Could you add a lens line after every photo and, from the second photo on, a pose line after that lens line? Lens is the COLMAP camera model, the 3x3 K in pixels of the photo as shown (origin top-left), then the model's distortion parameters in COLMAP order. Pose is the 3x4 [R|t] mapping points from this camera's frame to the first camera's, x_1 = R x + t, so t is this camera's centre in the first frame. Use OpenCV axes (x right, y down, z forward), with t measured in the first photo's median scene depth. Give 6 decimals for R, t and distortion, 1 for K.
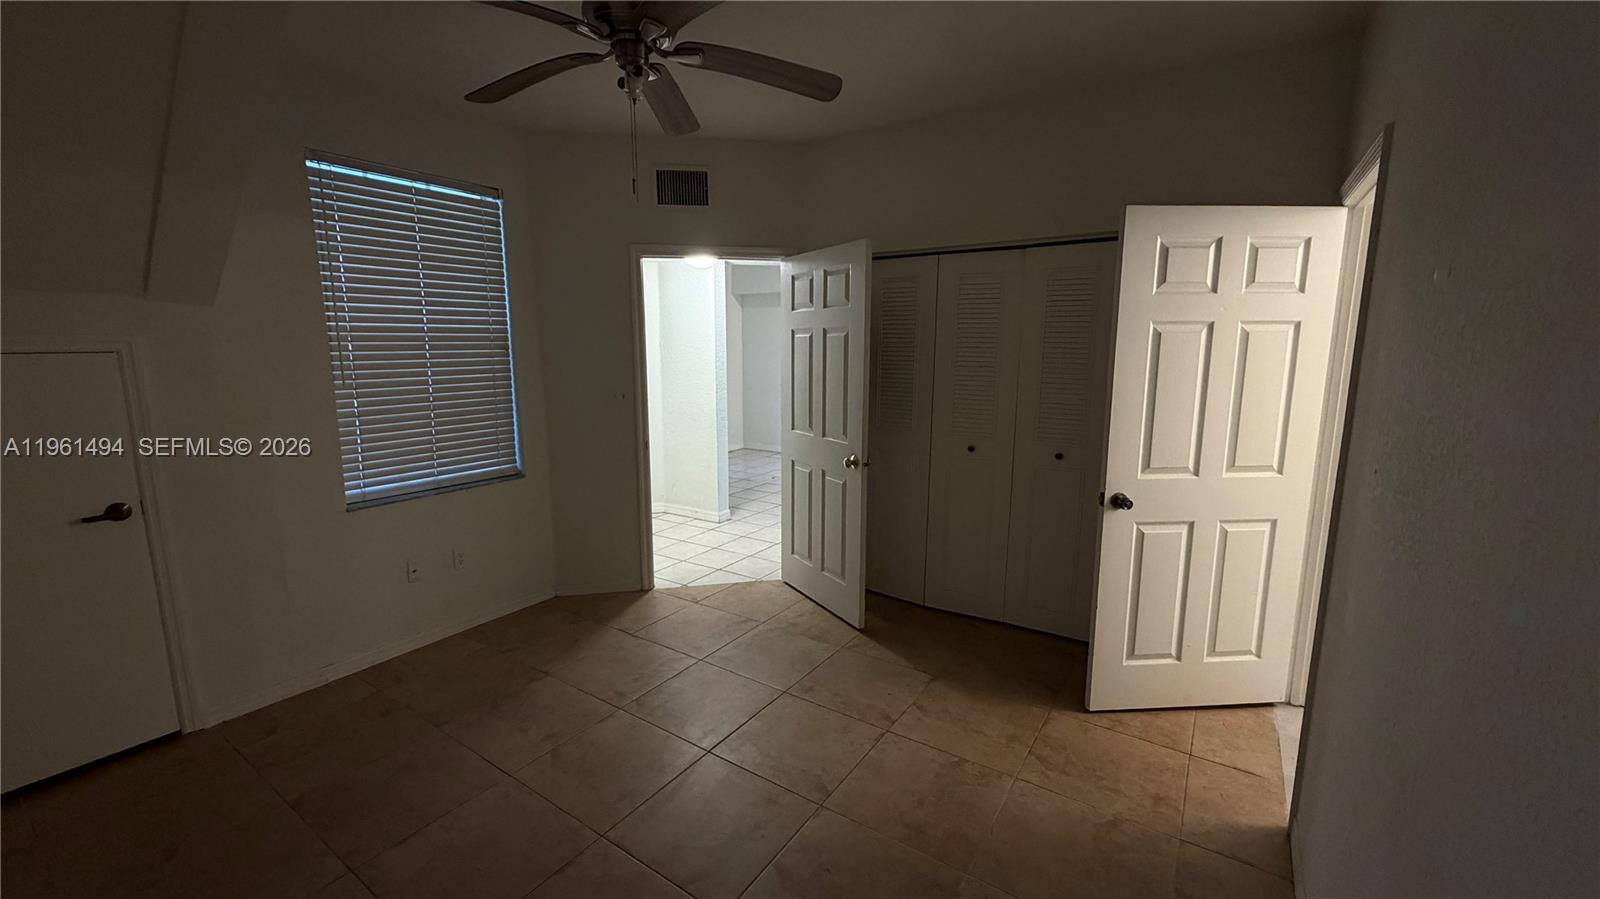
lens RADIAL K [[636.9, 0, 795.3], [0, 636.9, 449.3], [0, 0, 1]] dist [0.000771, -0.000105]
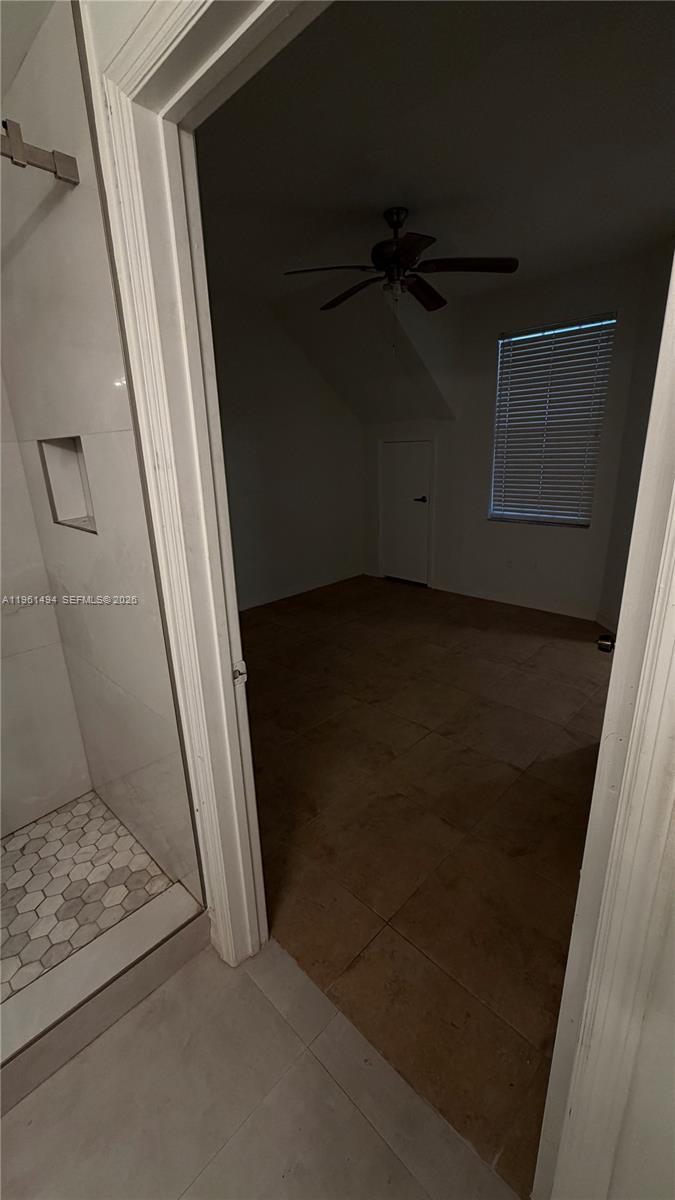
lens RADIAL K [[477.7, 0, 339.0], [0, 477.7, 596.1], [0, 0, 1]] dist [0.000771, -0.000105]
pose [[-0.171727, 0.297086, -0.939281, 0.849388], [-0.134069, 0.937527, 0.321043, -0.097980], [0.975979, 0.181061, -0.121169, 0.722222]]
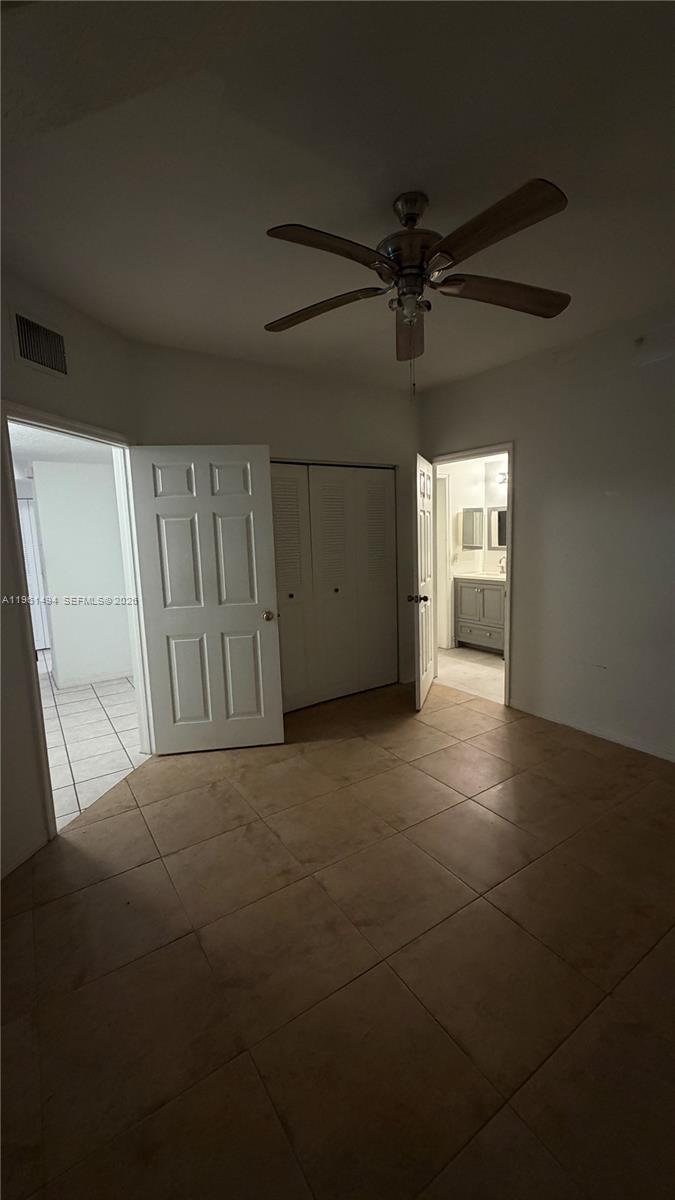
lens RADIAL K [[477.7, 0, 339.0], [0, 477.7, 596.1], [0, 0, 1]] dist [0.000771, -0.000105]
pose [[0.377072, -0.138622, 0.915751, -0.780268], [0.184768, 0.980120, 0.072285, -0.066737], [-0.907567, 0.141945, 0.395189, 0.515307]]
